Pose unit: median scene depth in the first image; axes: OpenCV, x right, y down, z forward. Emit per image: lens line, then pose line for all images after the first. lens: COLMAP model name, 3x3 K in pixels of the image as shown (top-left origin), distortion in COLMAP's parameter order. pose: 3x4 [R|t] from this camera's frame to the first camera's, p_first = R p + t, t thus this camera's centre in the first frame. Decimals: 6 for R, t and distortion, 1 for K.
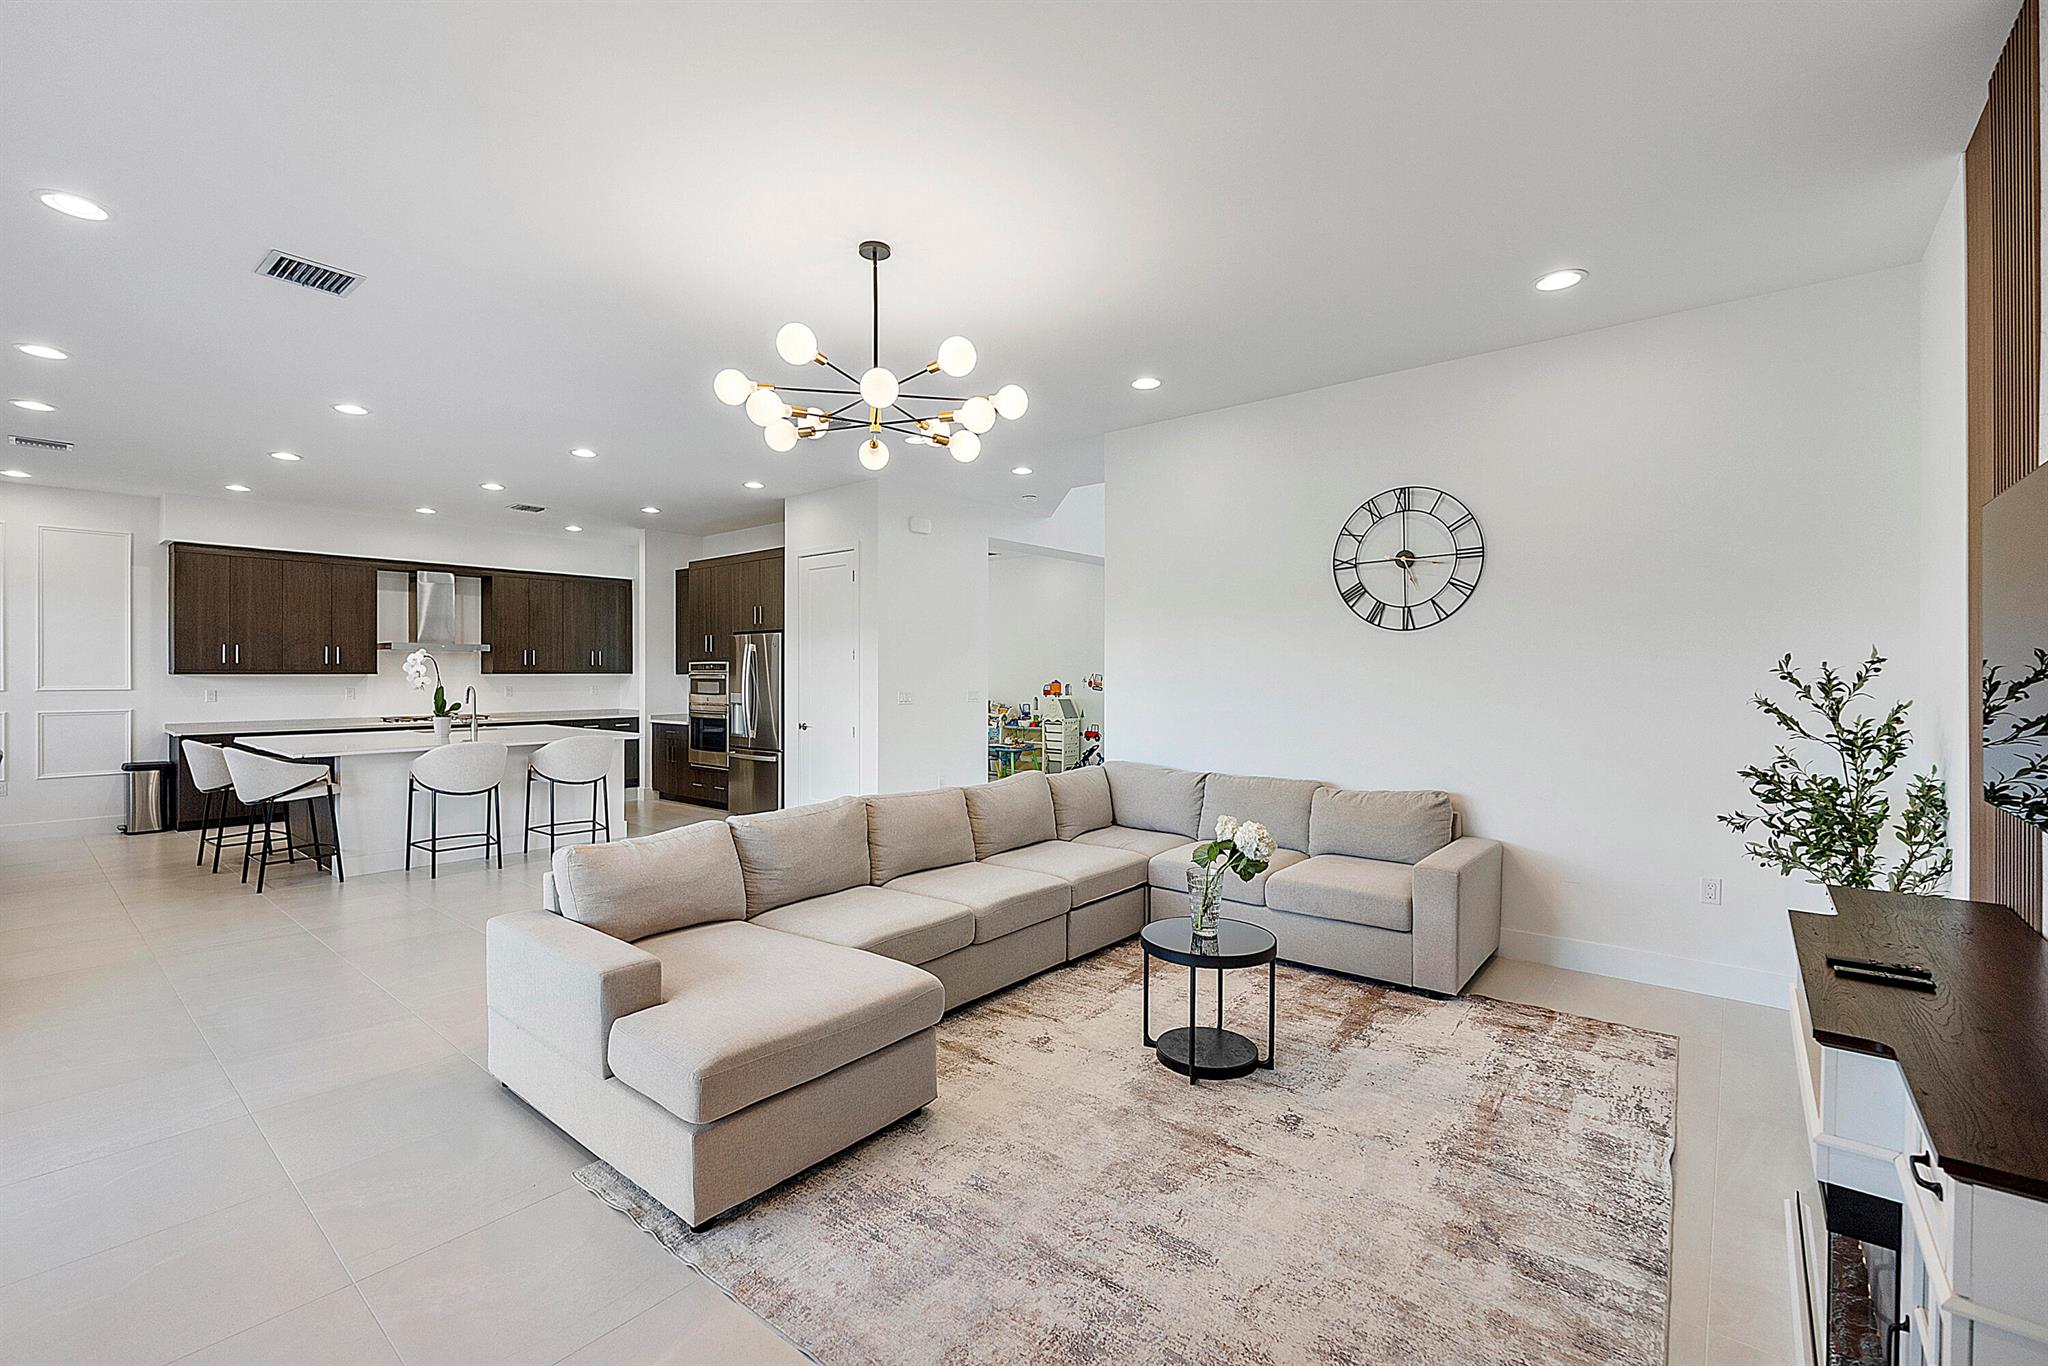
lens RADIAL K [[867.1, 0, 1021.9], [0, 867.1, 679.6], [0, 0, 1]] dist [-0.004875, -0.000682]
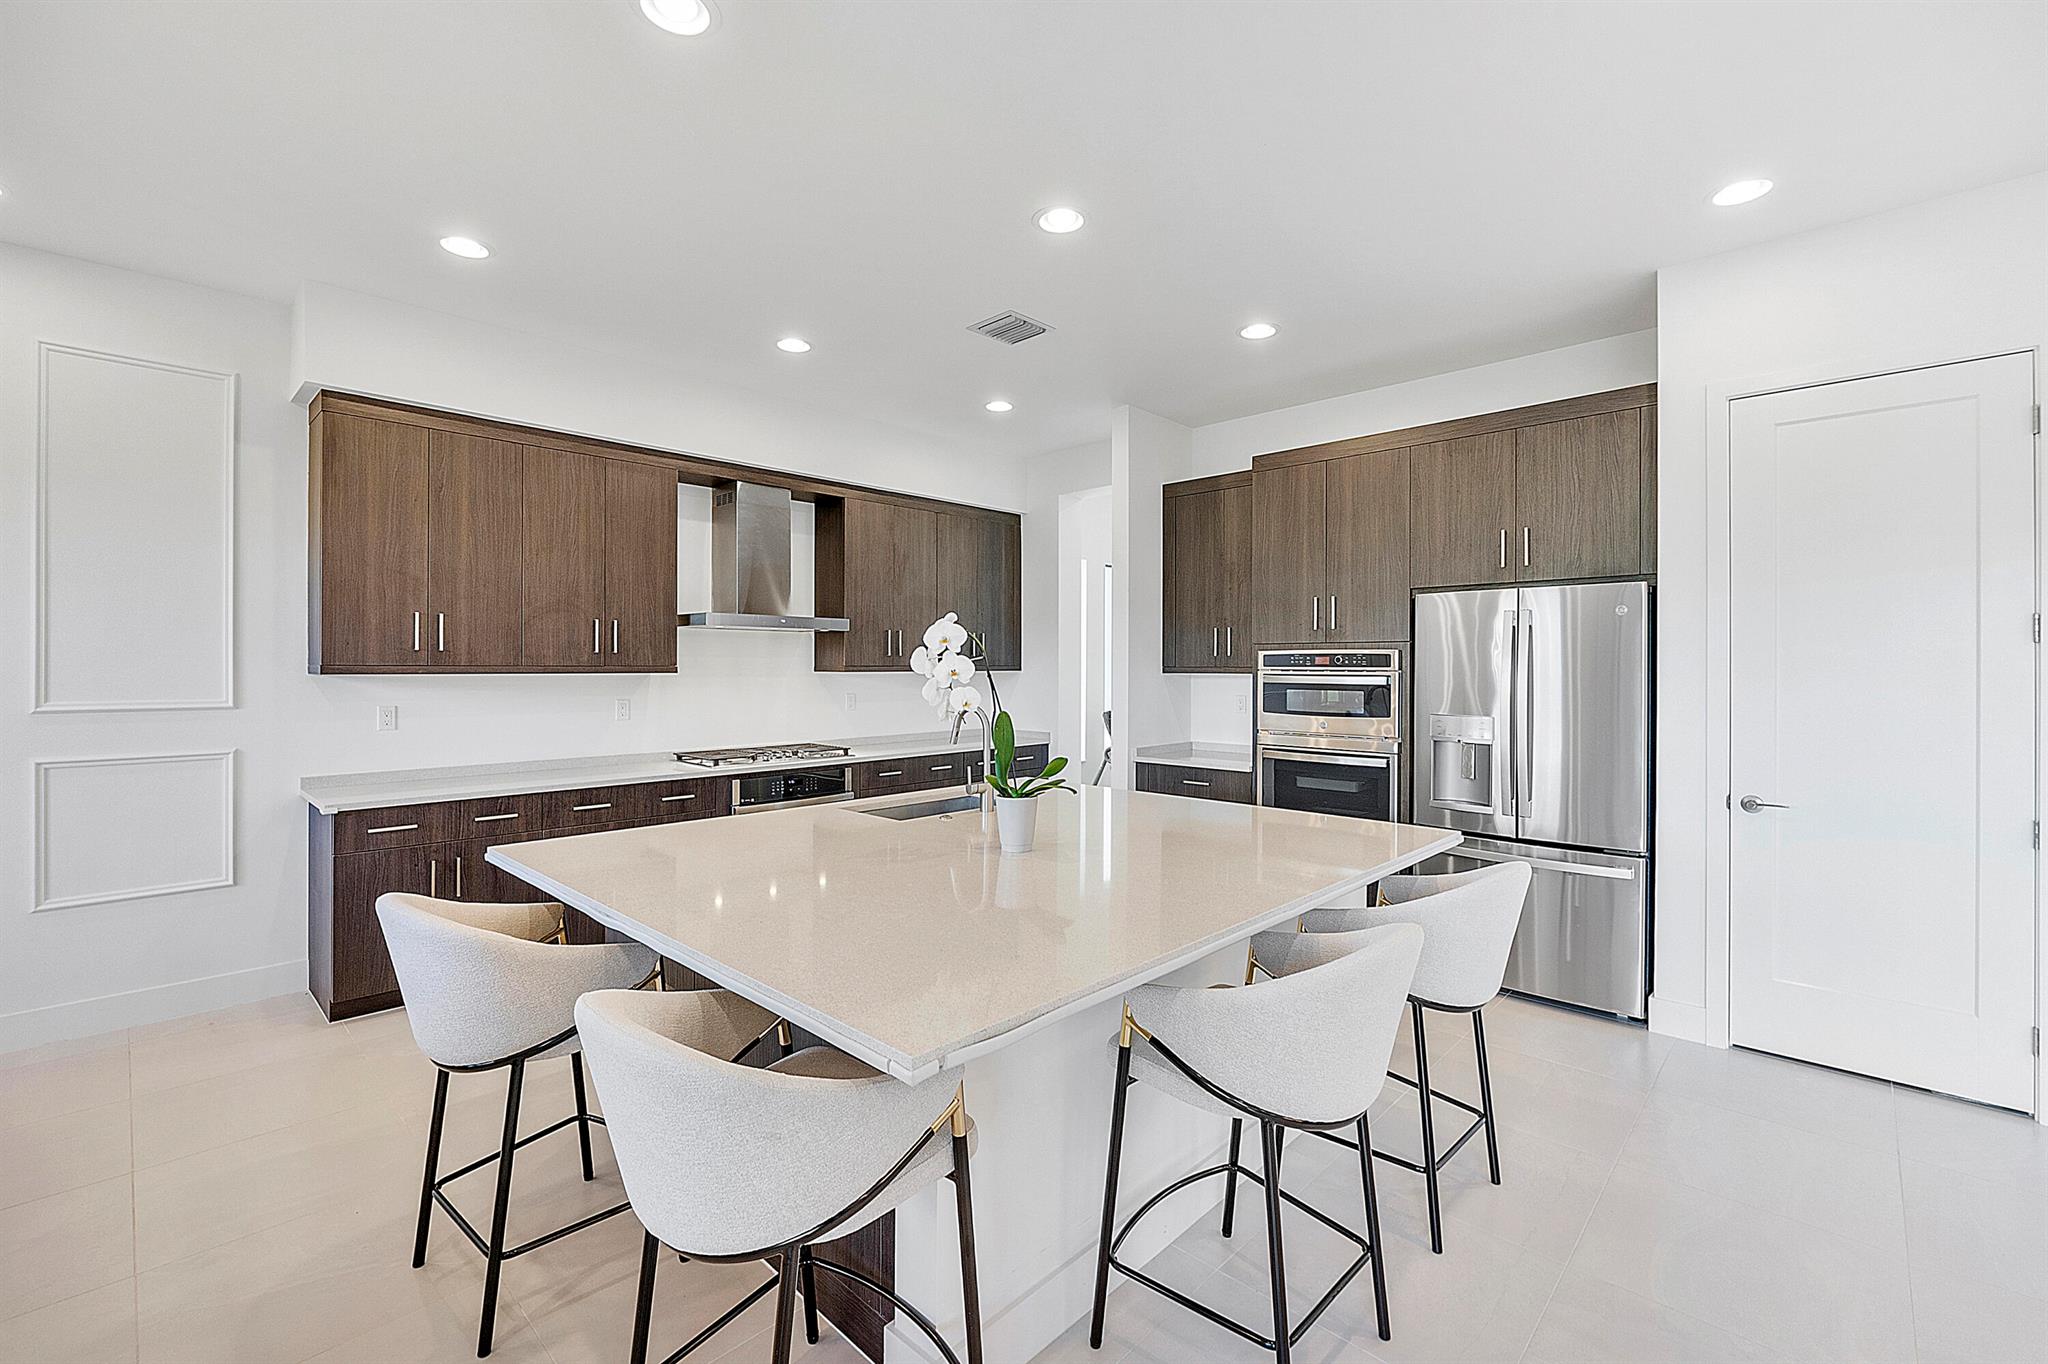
lens RADIAL K [[872.4, 0, 1023.1], [0, 872.4, 669.1], [0, 0, 1]] dist [-0.003535, -0.001021]
pose [[0.997222, 0.001329, -0.074477, -0.506817], [-0.001510, 0.999996, -0.002383, -0.007827], [0.074473, 0.002489, 0.997220, 0.497277]]
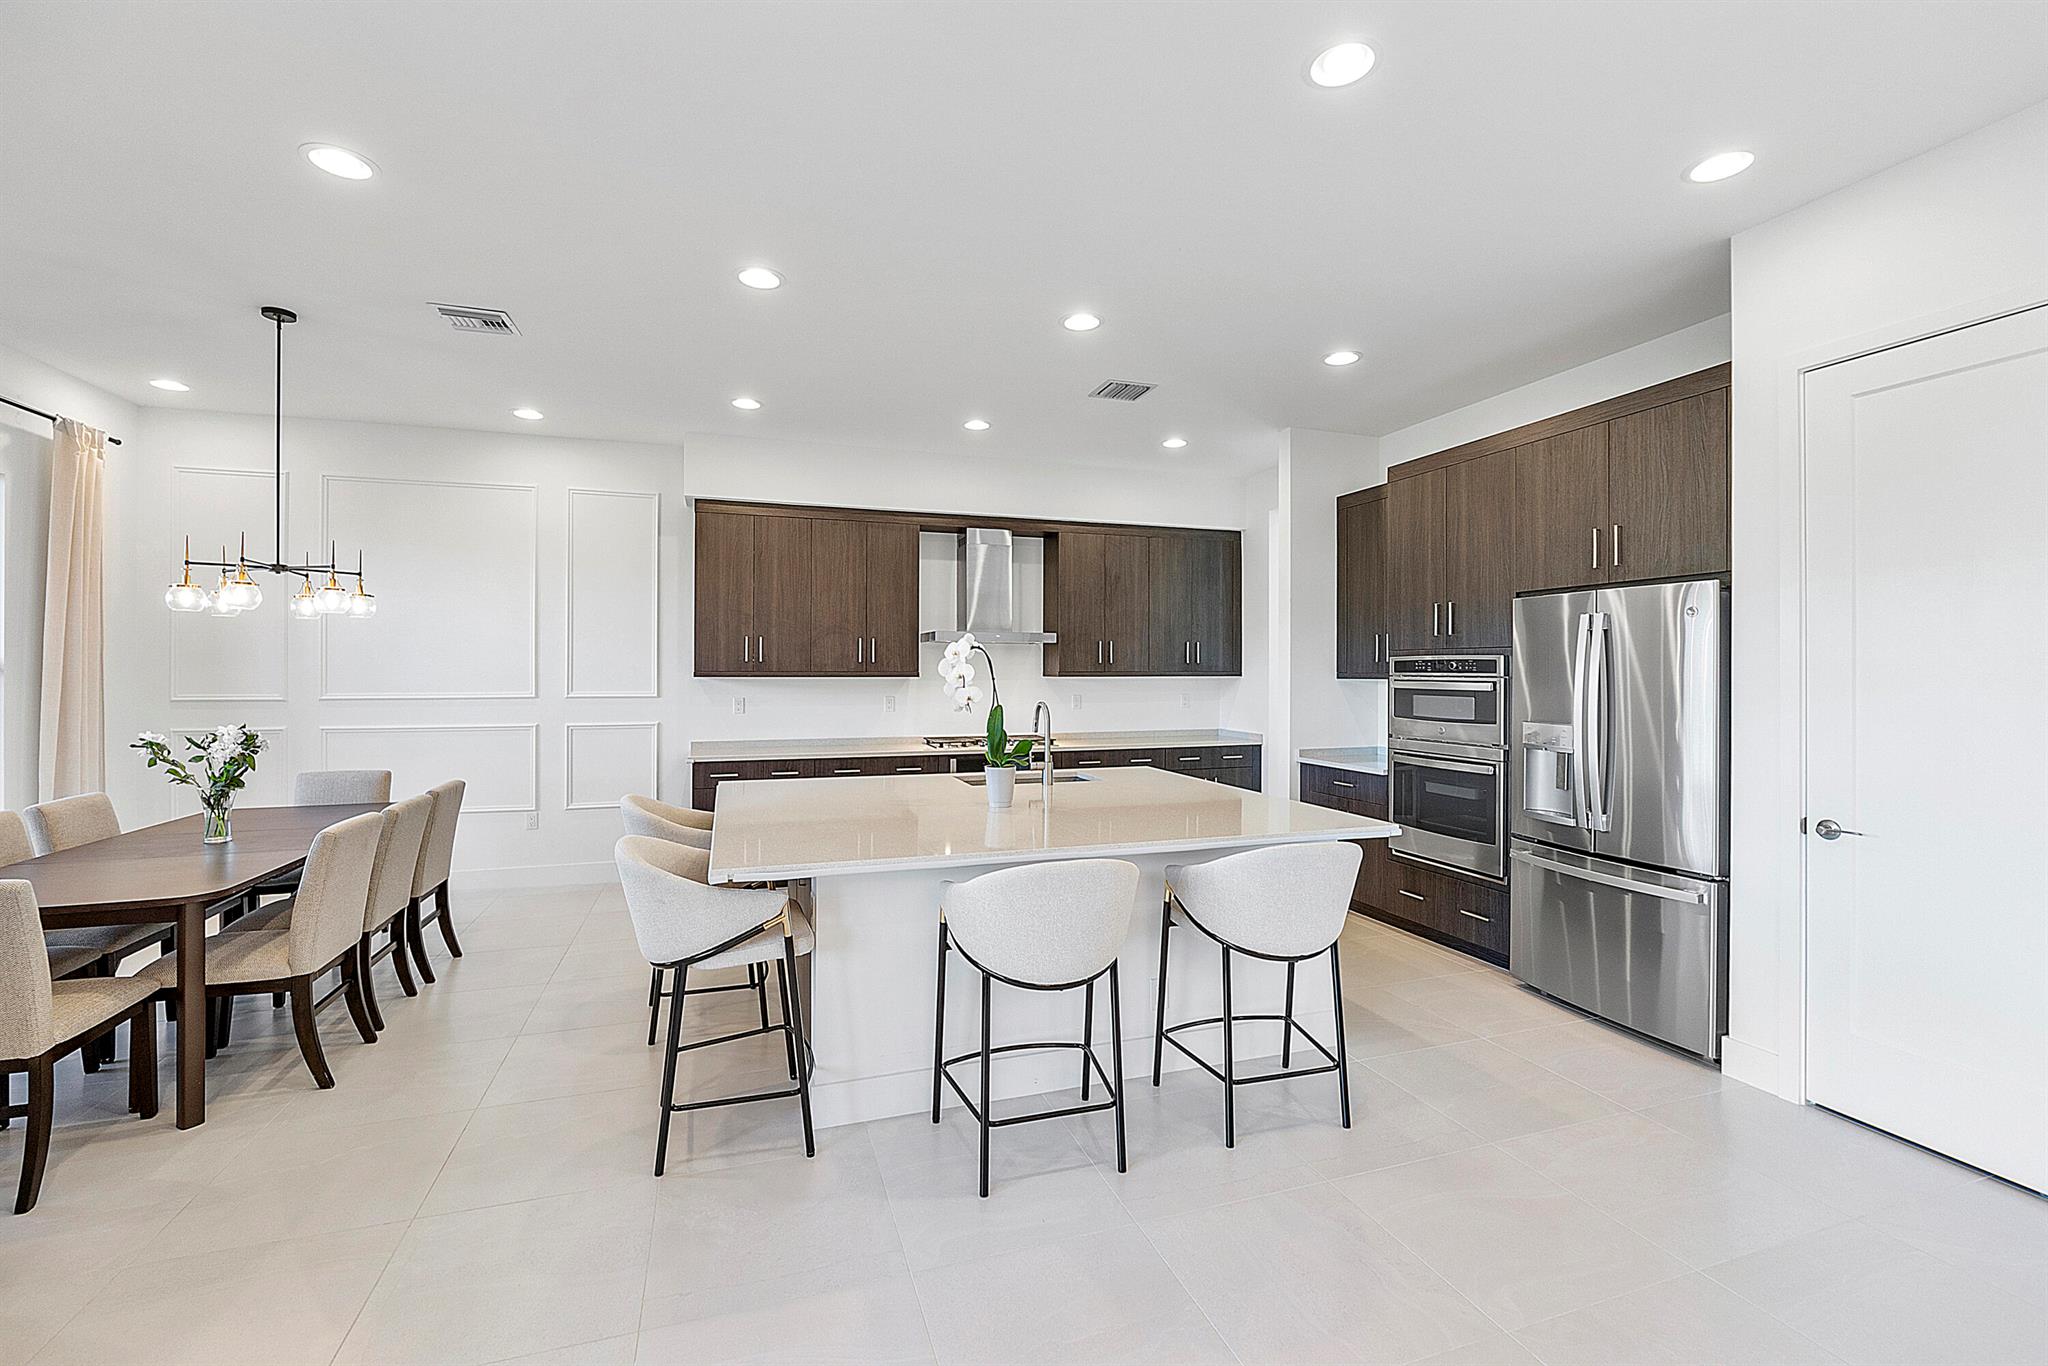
lens RADIAL K [[868.8, 0, 1021.8], [0, 868.8, 674.8], [0, 0, 1]] dist [-0.002833, -0.000960]
pose [[0.849742, 0.003055, -0.527190, -0.310083], [-0.004374, 0.999990, -0.001256, -0.007752], [0.527180, 0.003374, 0.849747, 0.455117]]
